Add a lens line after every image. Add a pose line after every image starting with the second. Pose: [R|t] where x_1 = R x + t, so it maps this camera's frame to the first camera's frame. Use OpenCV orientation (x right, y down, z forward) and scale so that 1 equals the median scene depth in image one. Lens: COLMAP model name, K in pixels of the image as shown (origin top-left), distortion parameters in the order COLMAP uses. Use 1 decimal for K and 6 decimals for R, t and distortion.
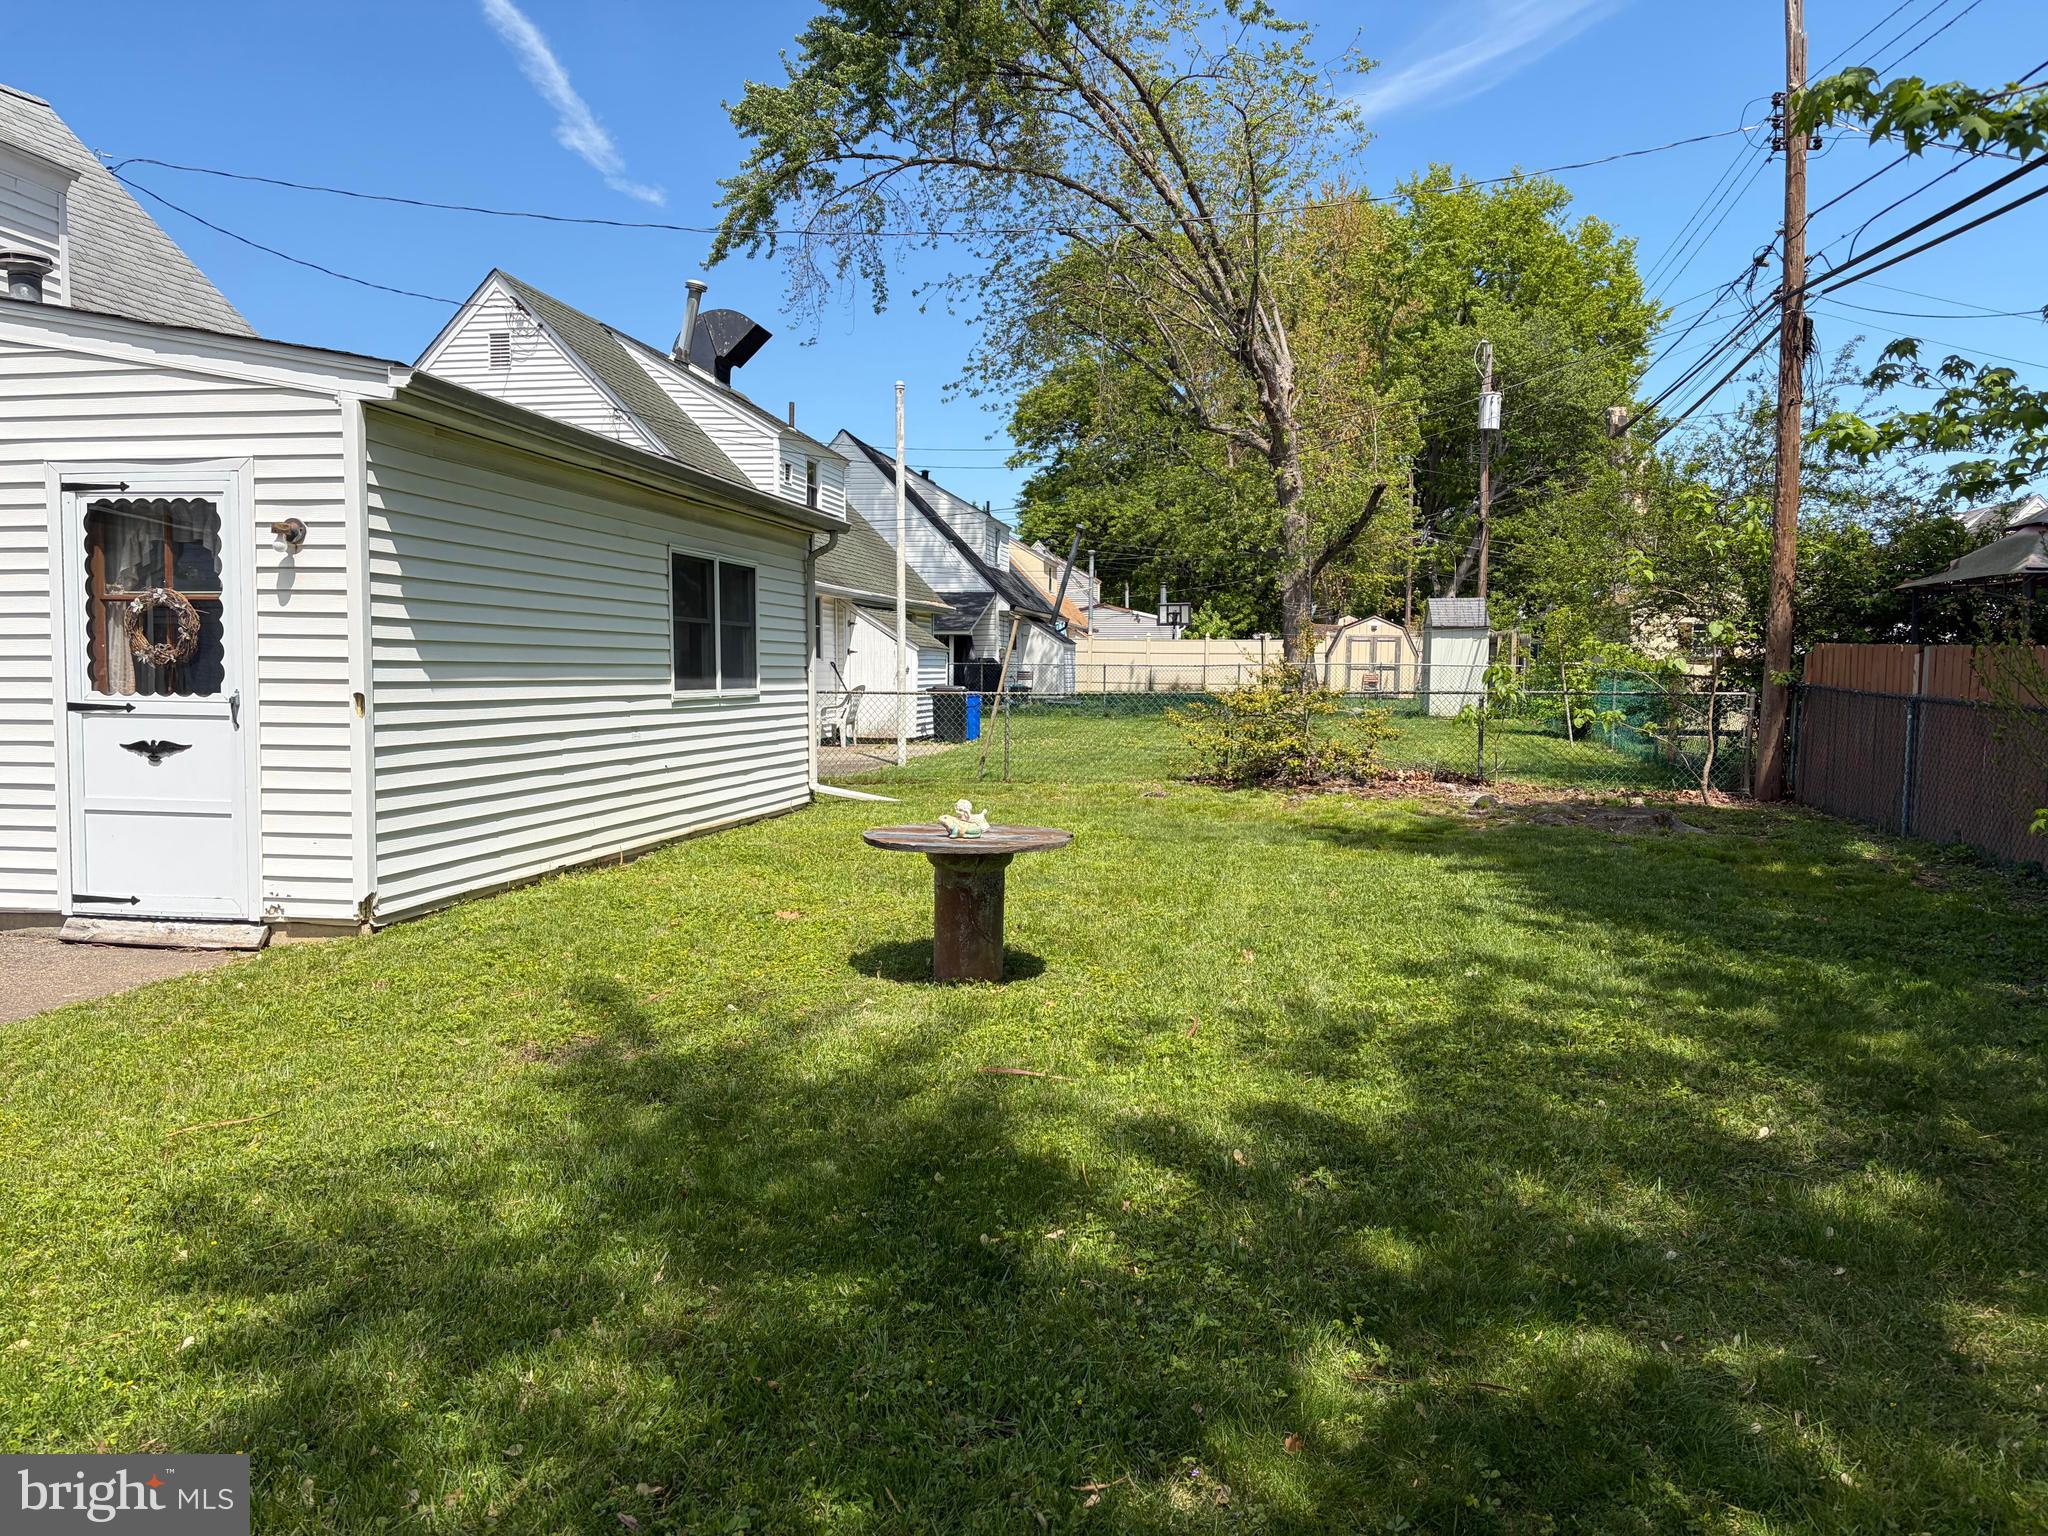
lens RADIAL K [[1539.9, 0, 1005.4], [0, 1539.9, 763.6], [0, 0, 1]] dist [0.058443, -0.059704]
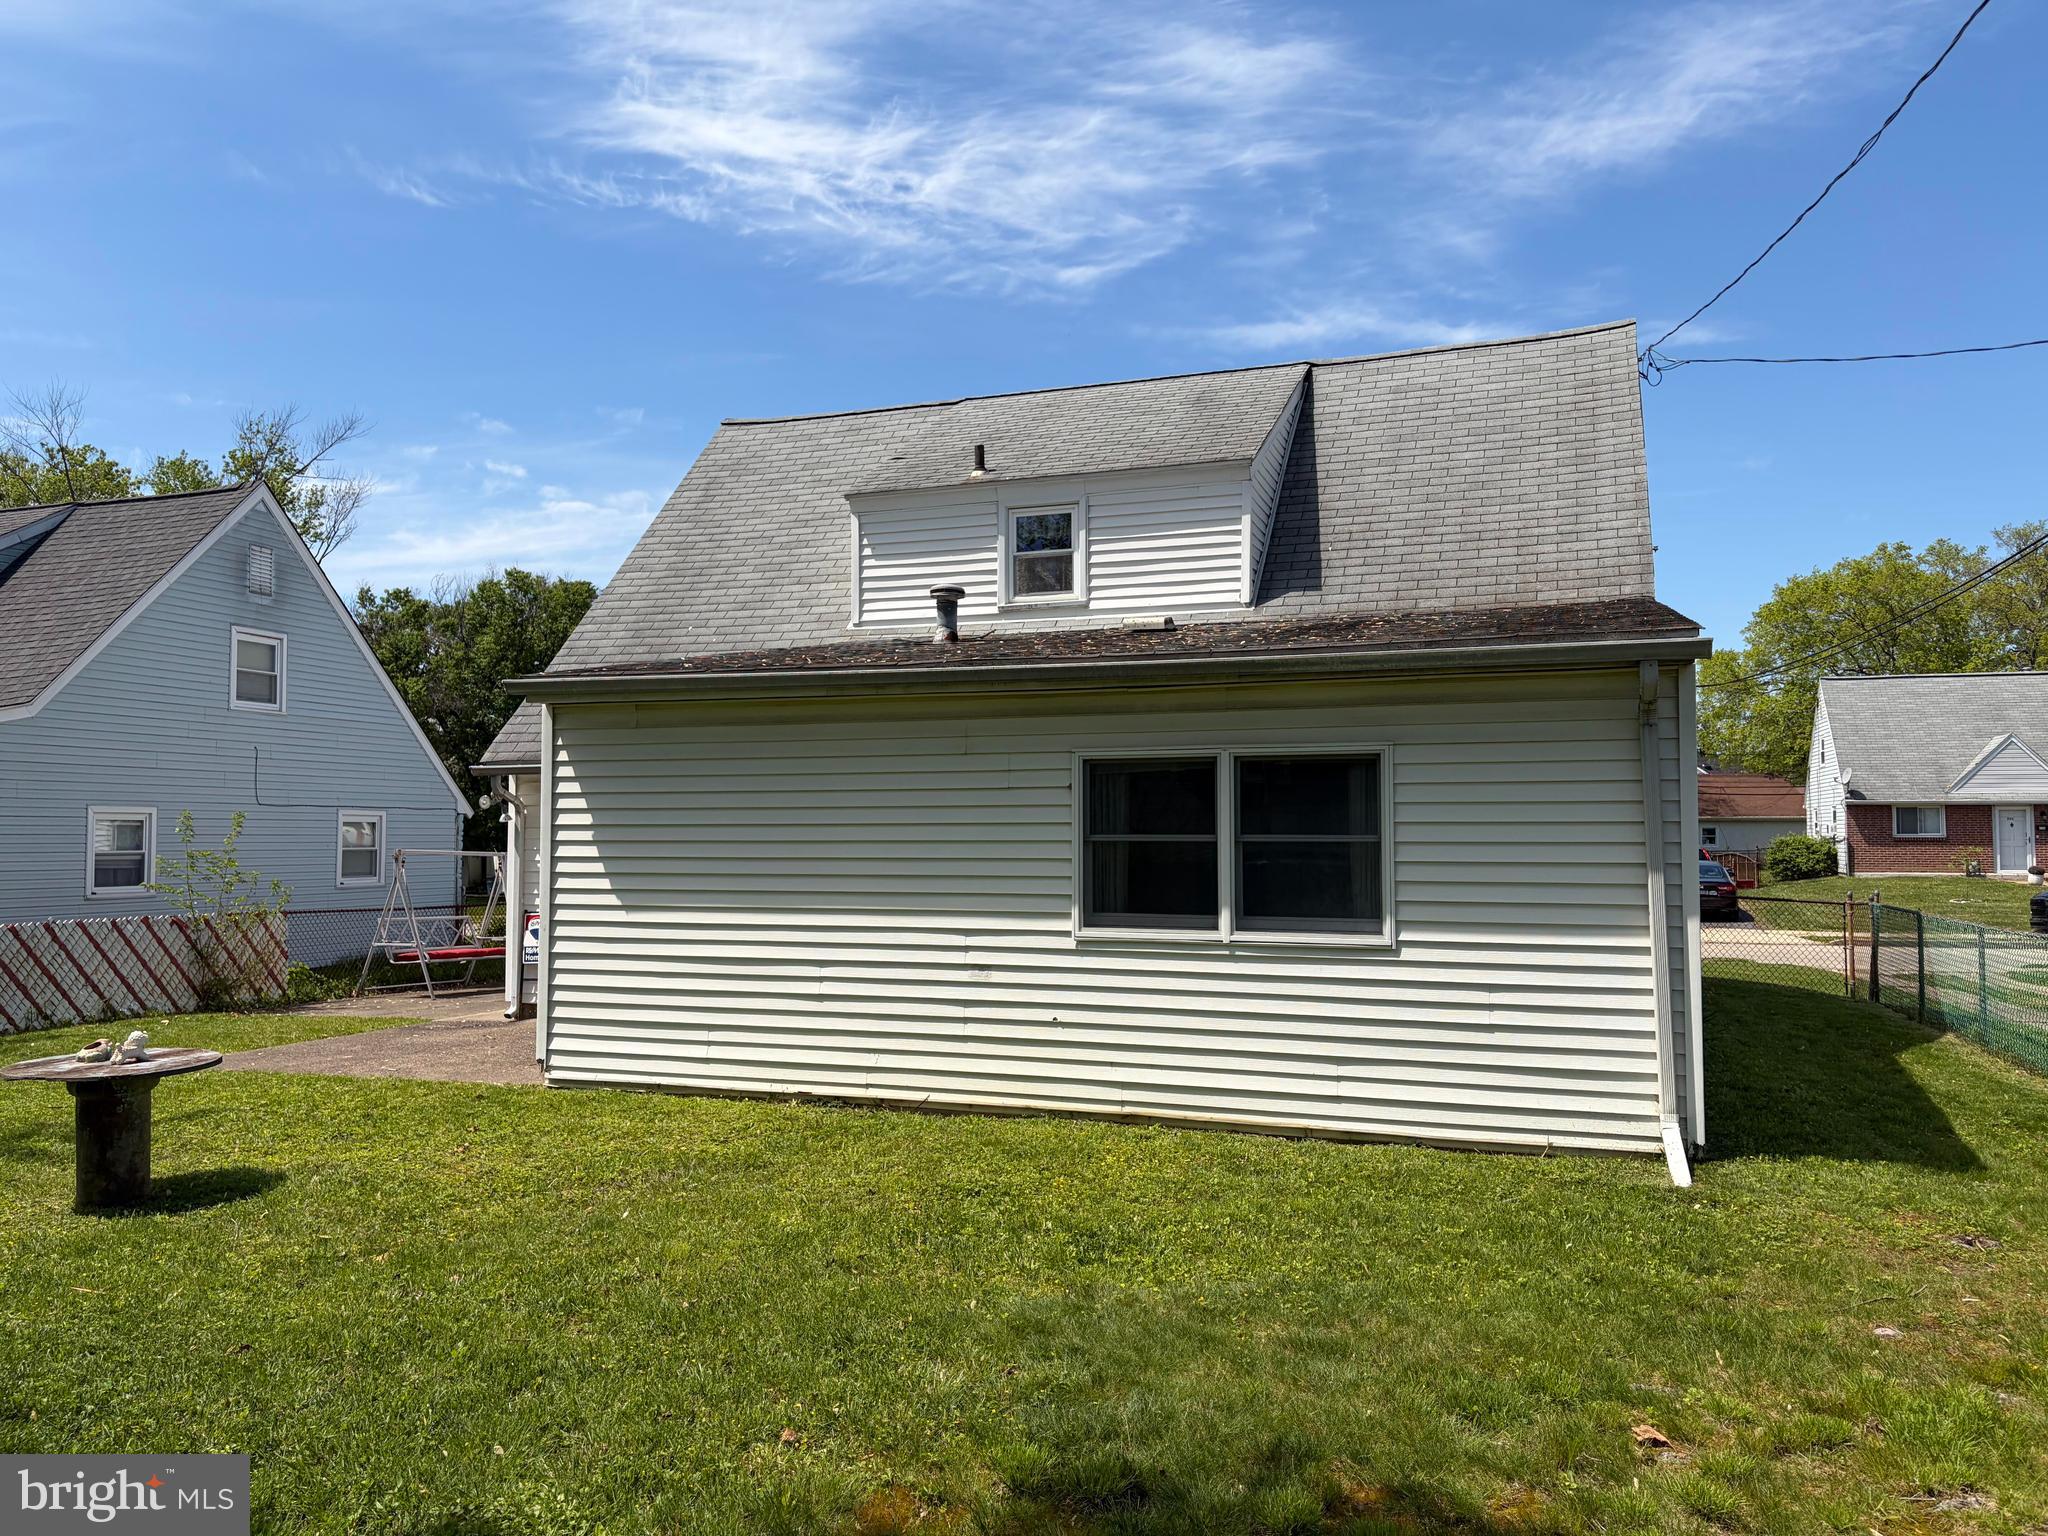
lens RADIAL K [[1539.9, 0, 1015.9], [0, 1539.9, 762.5], [0, 0, 1]] dist [0.058443, -0.059704]
pose [[-0.165373, -0.053417, -0.984783, 0.787179], [-0.062134, 0.997113, -0.043652, -0.127737], [0.984272, 0.053969, -0.168215, 1.453279]]
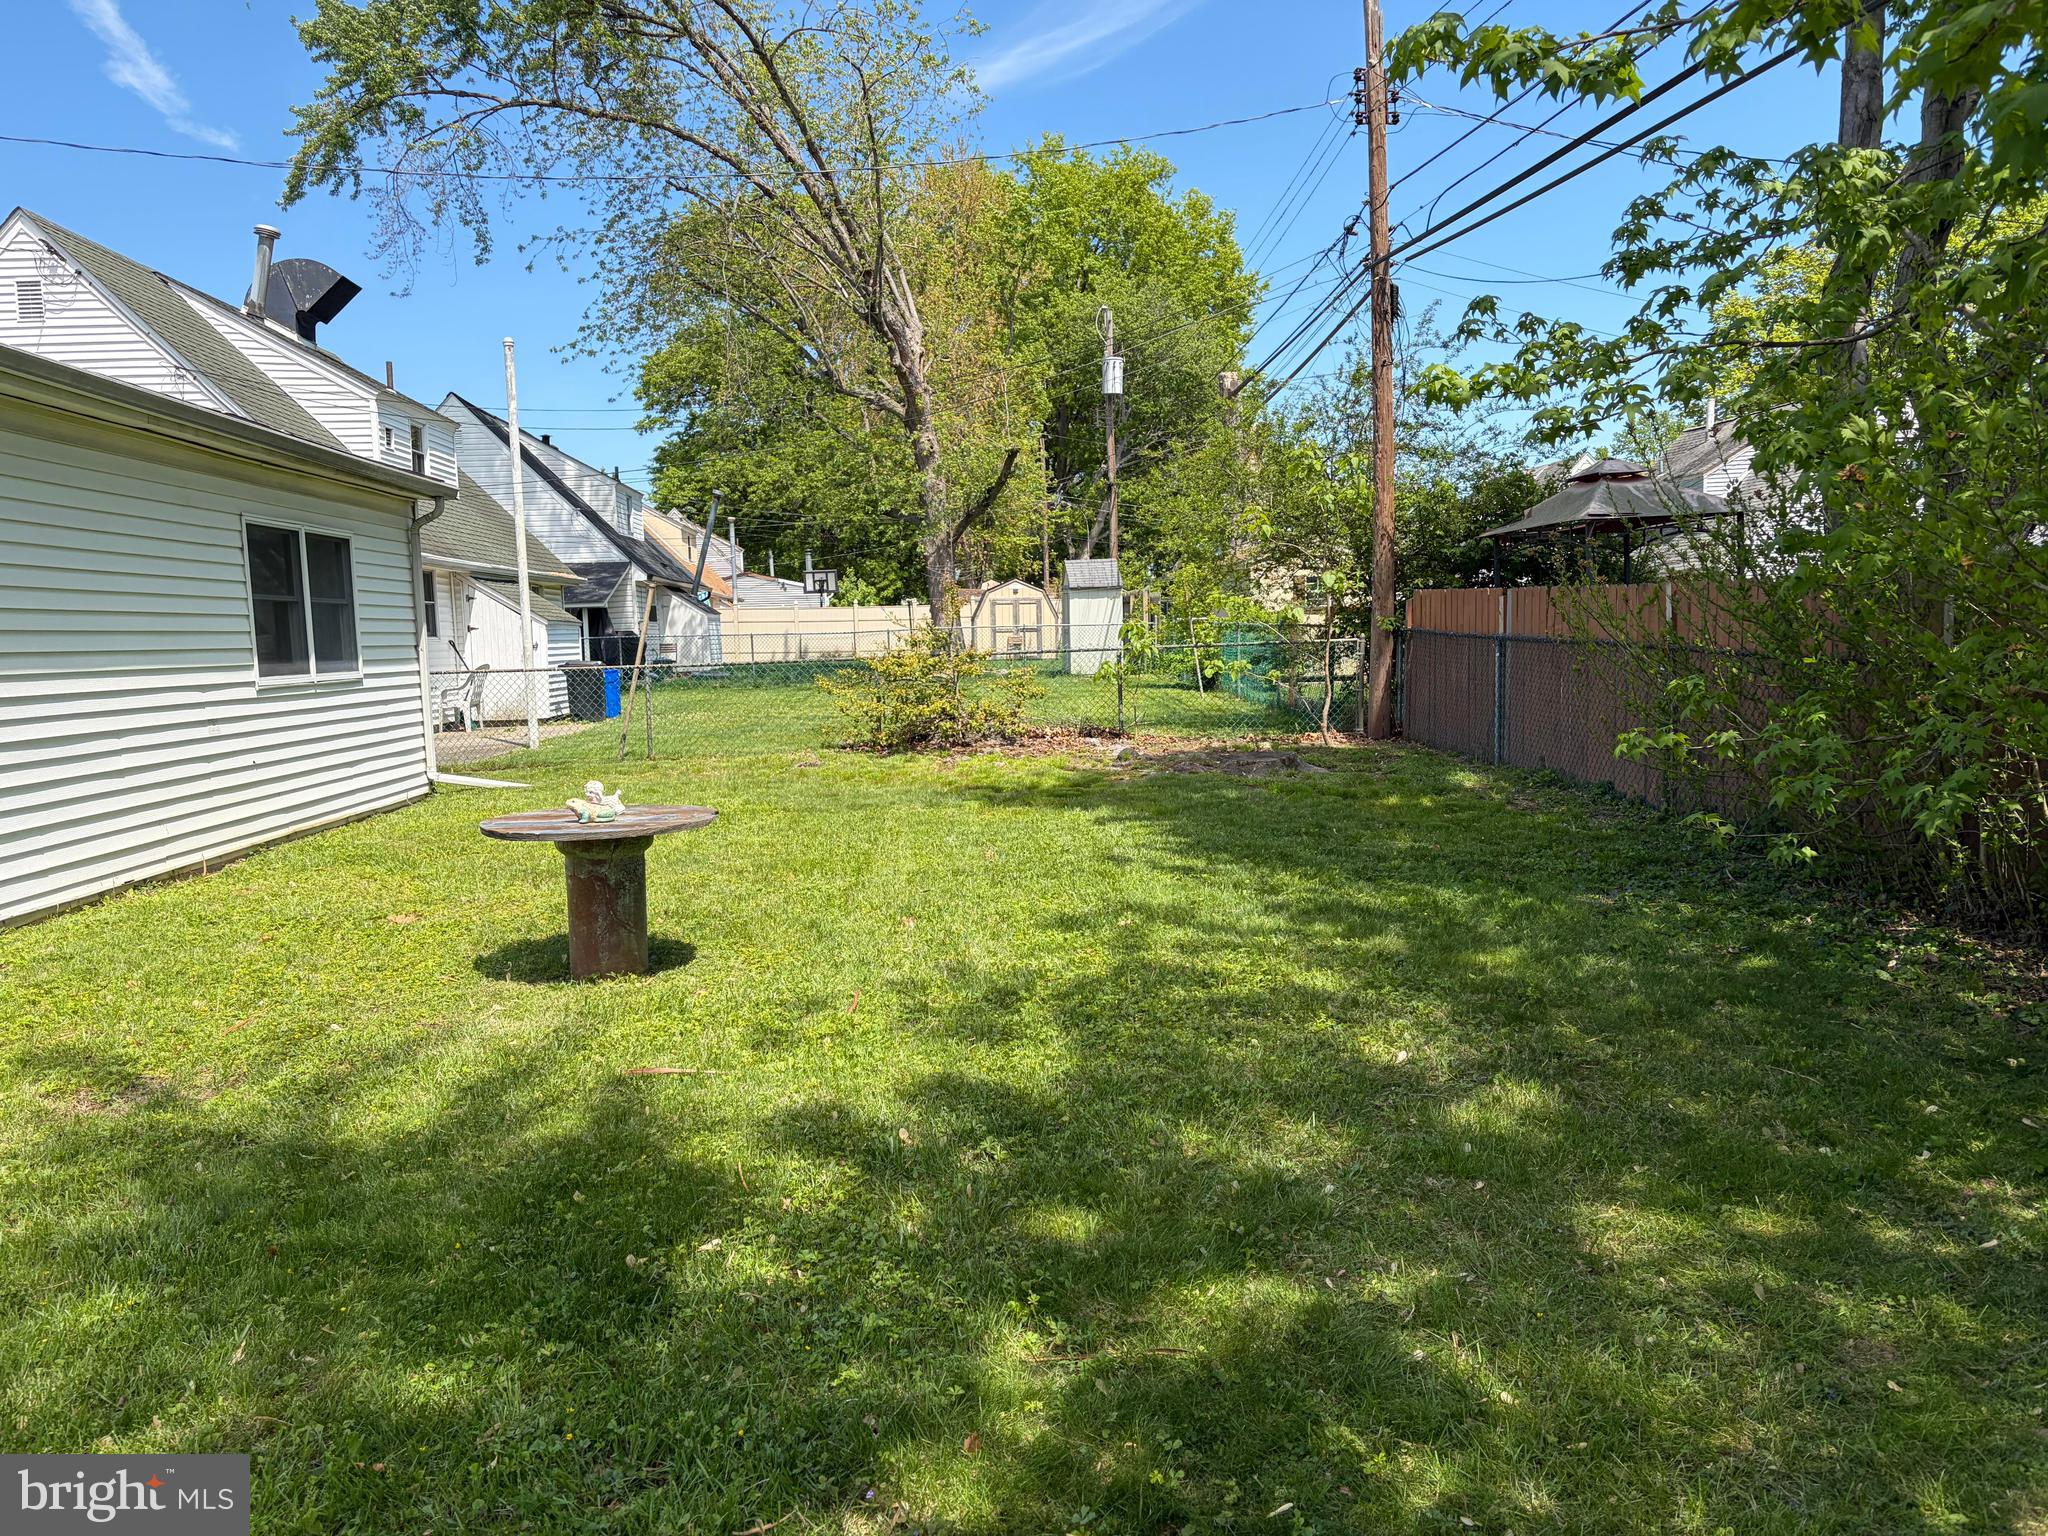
lens RADIAL K [[1539.9, 0, 995.4], [0, 1539.9, 765.9], [0, 0, 1]] dist [0.058443, -0.059704]
pose [[0.975368, -0.054557, 0.213729, 0.008435], [0.049978, 0.998391, 0.026773, 0.001741], [-0.214846, -0.015432, 0.976526, 0.035940]]
